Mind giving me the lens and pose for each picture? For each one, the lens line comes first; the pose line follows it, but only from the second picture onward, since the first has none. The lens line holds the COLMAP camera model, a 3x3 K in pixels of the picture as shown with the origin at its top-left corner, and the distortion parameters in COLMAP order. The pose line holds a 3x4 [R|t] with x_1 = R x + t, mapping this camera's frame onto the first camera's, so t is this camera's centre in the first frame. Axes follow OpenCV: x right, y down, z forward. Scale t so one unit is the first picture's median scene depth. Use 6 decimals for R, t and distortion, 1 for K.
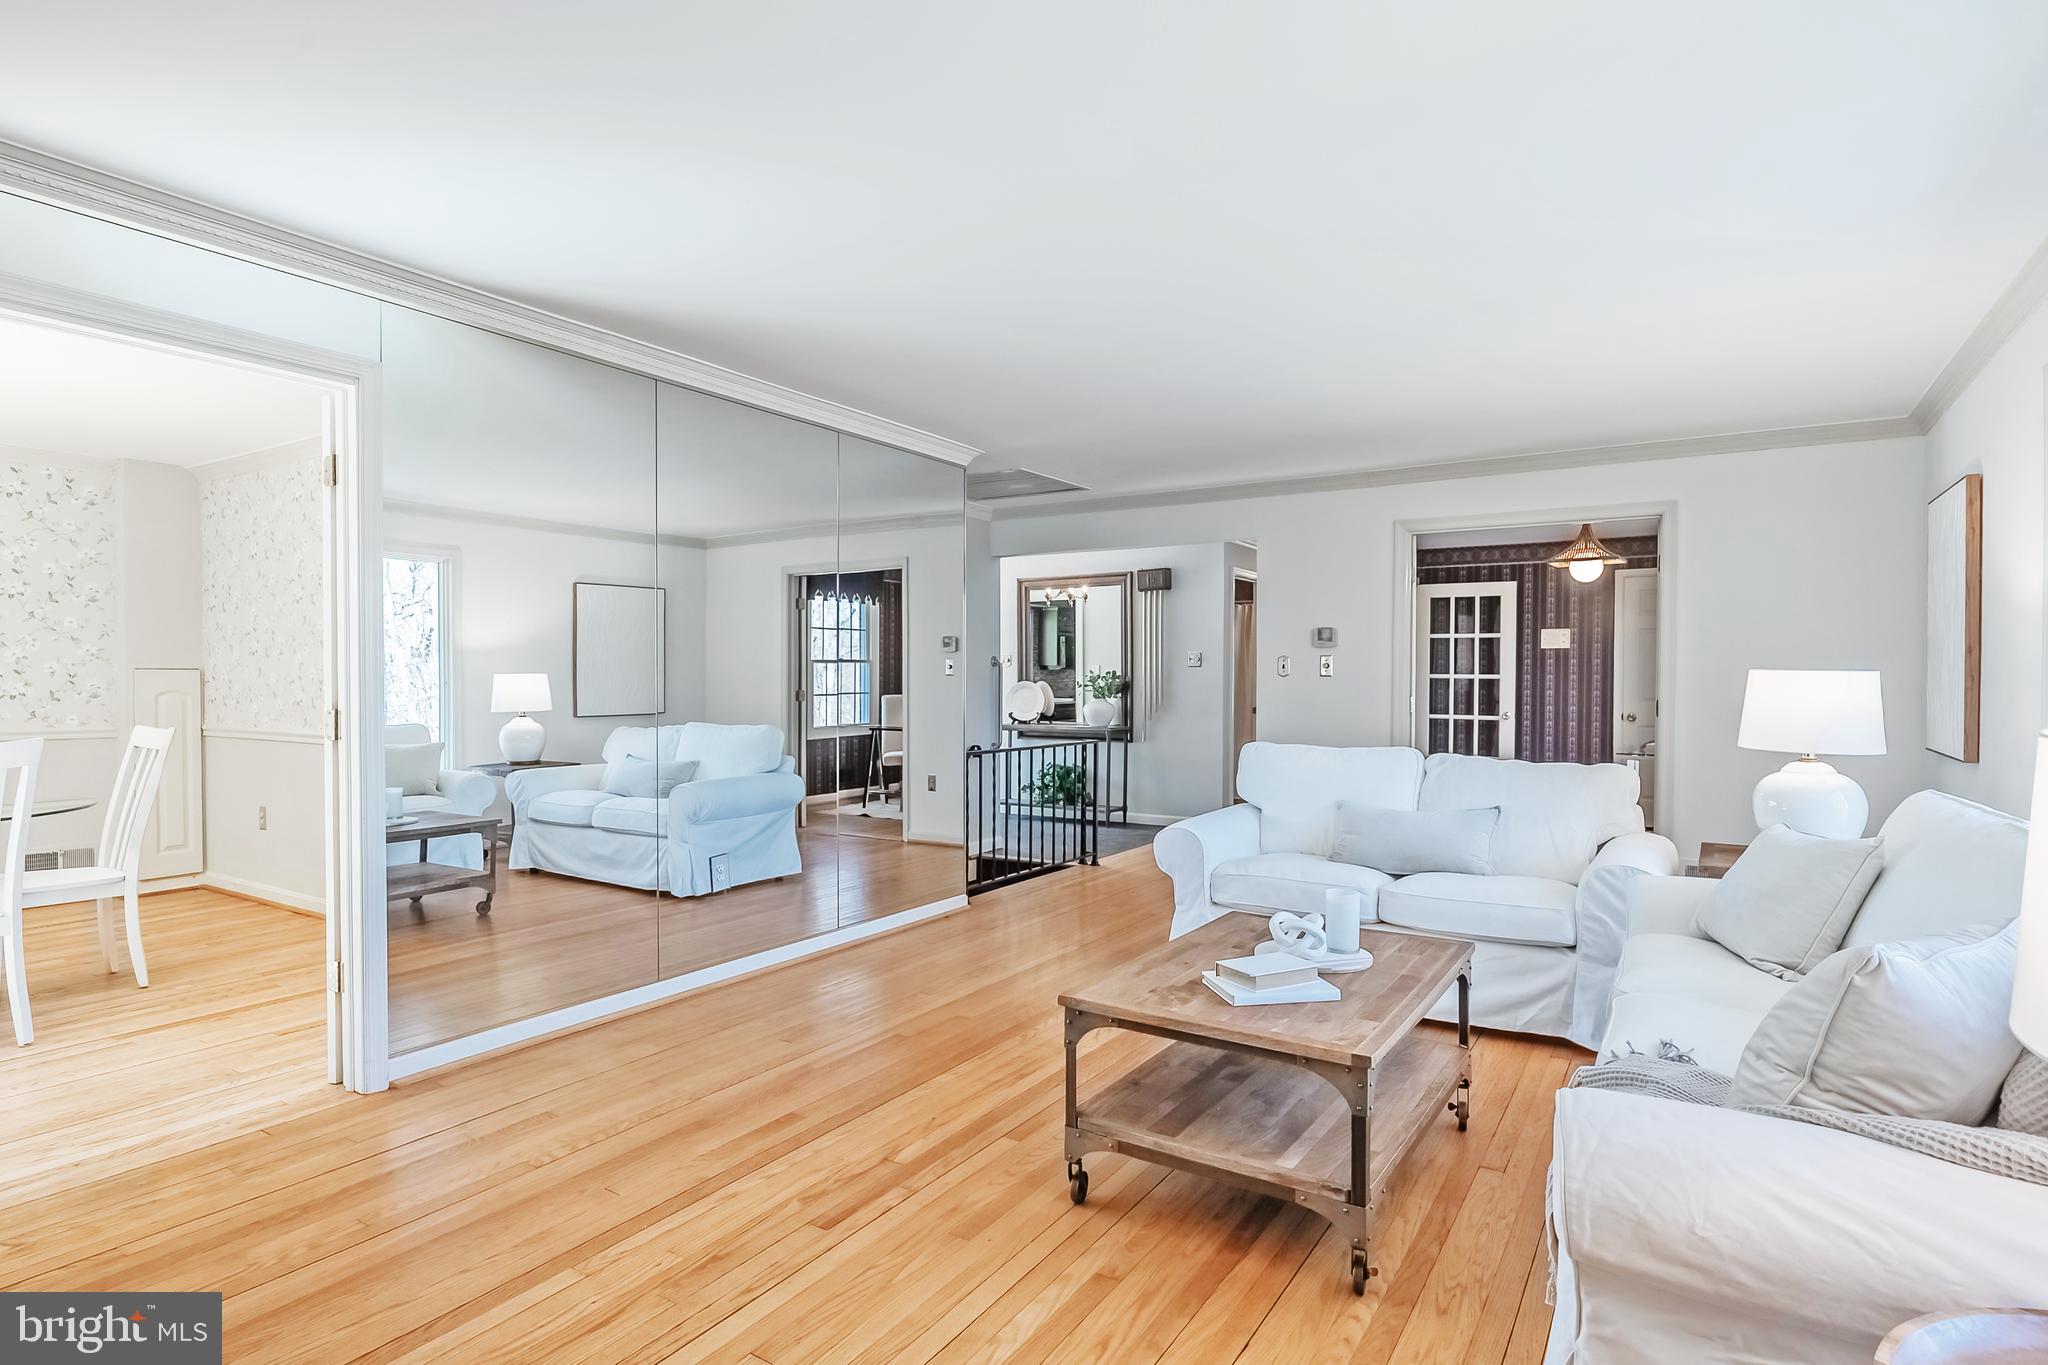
lens RADIAL K [[1051.4, 0, 1013.6], [0, 1051.4, 695.1], [0, 0, 1]] dist [-0.000042, -0.000274]
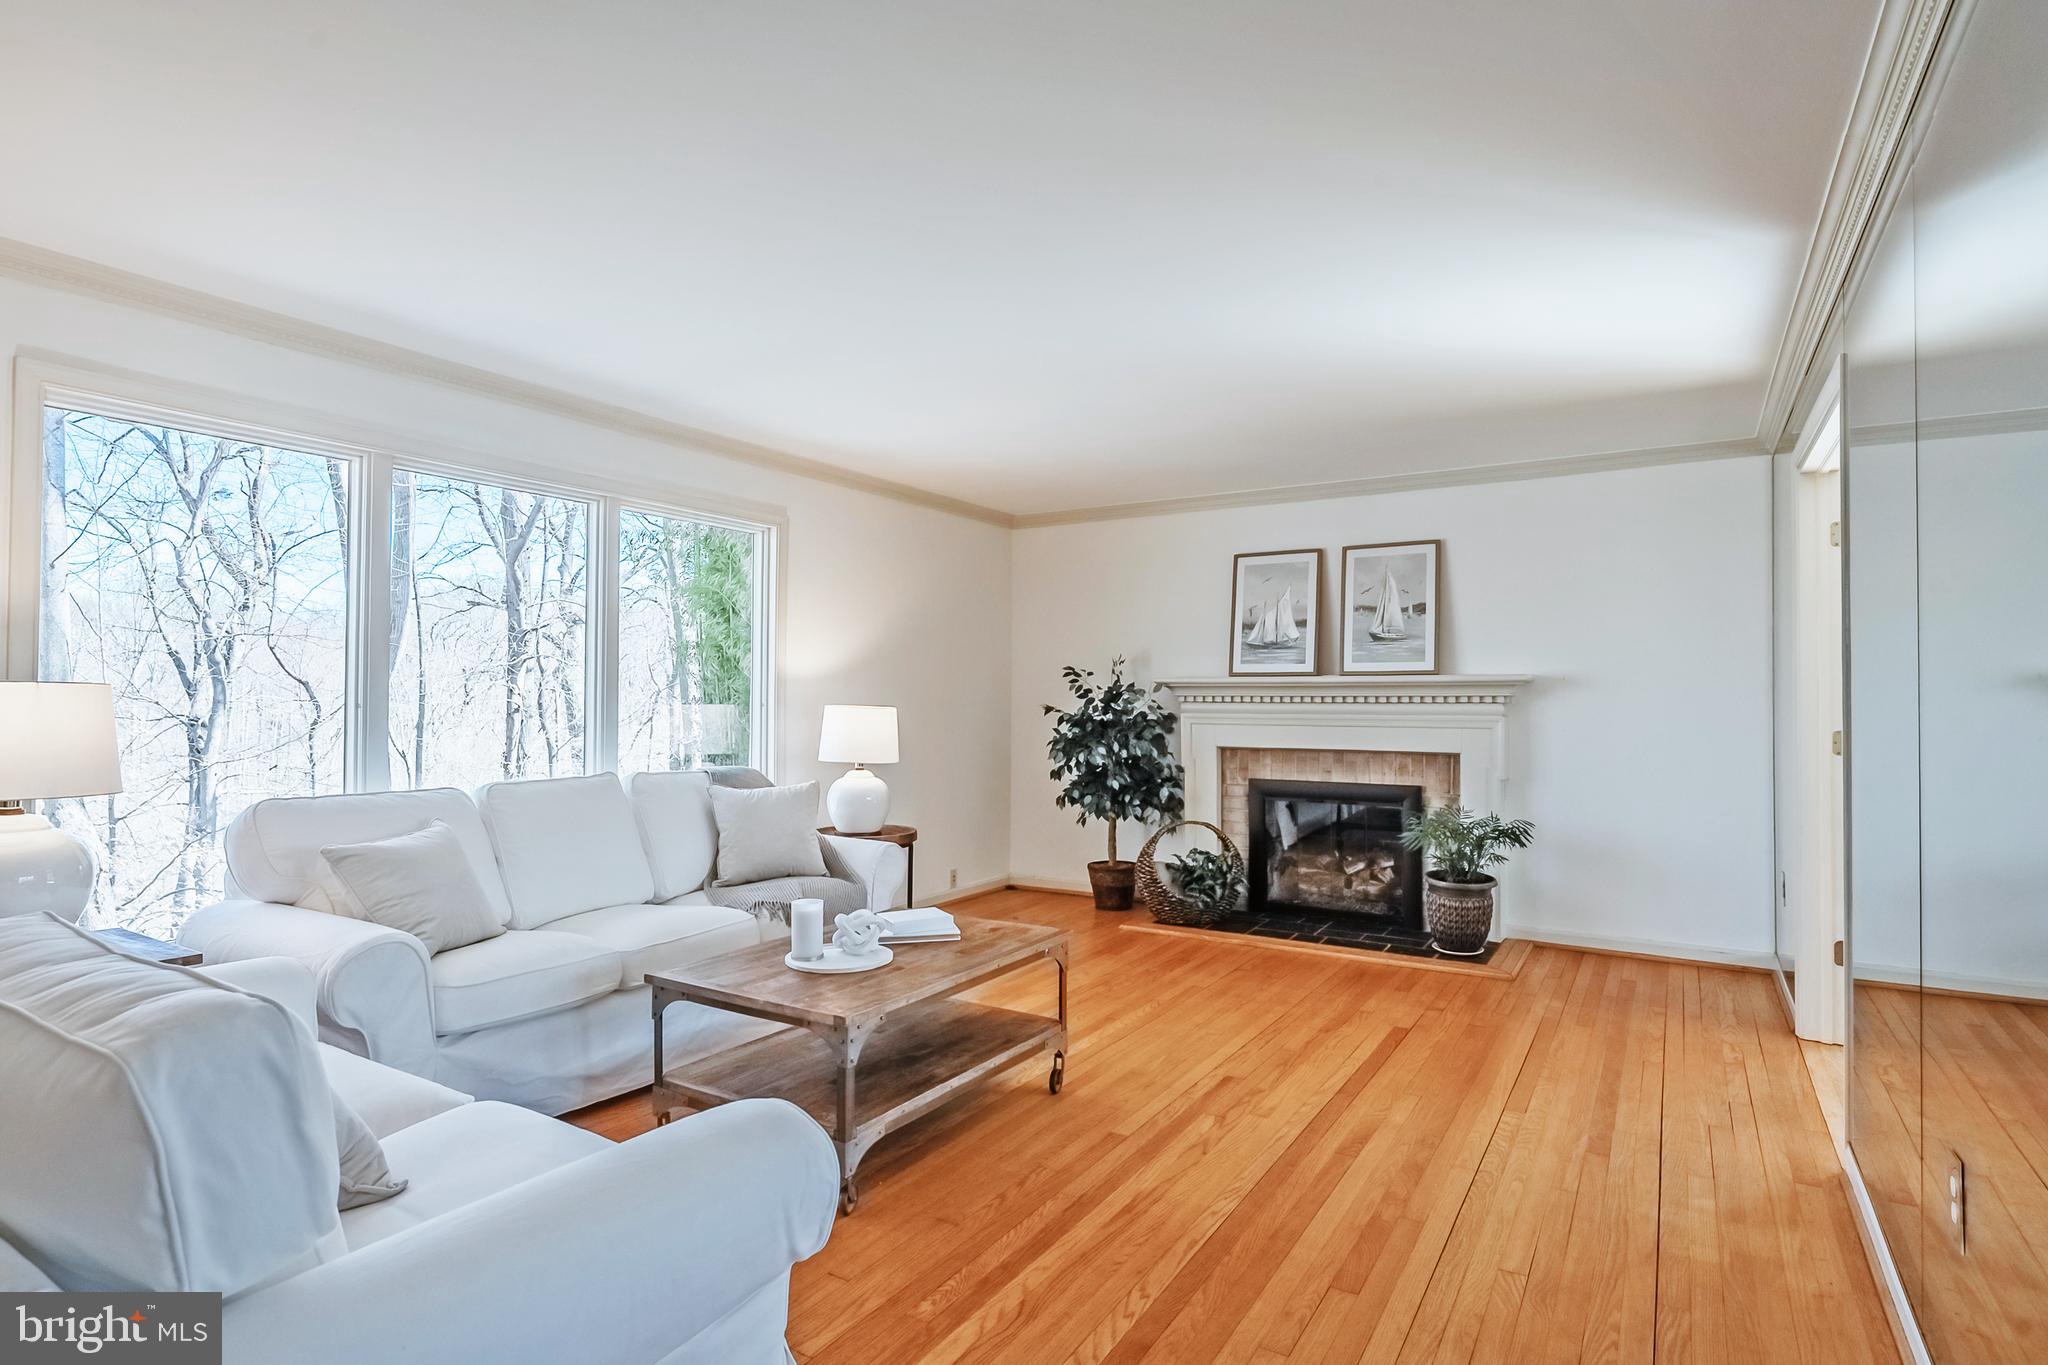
lens RADIAL K [[1051.4, 0, 1021.2], [0, 1051.4, 686.6], [0, 0, 1]] dist [-0.000042, -0.000274]
pose [[-0.999694, -0.006779, -0.023787, 0.131617], [-0.006882, 0.999967, 0.004254, -0.036041], [0.023757, 0.004416, -0.999708, 2.174290]]
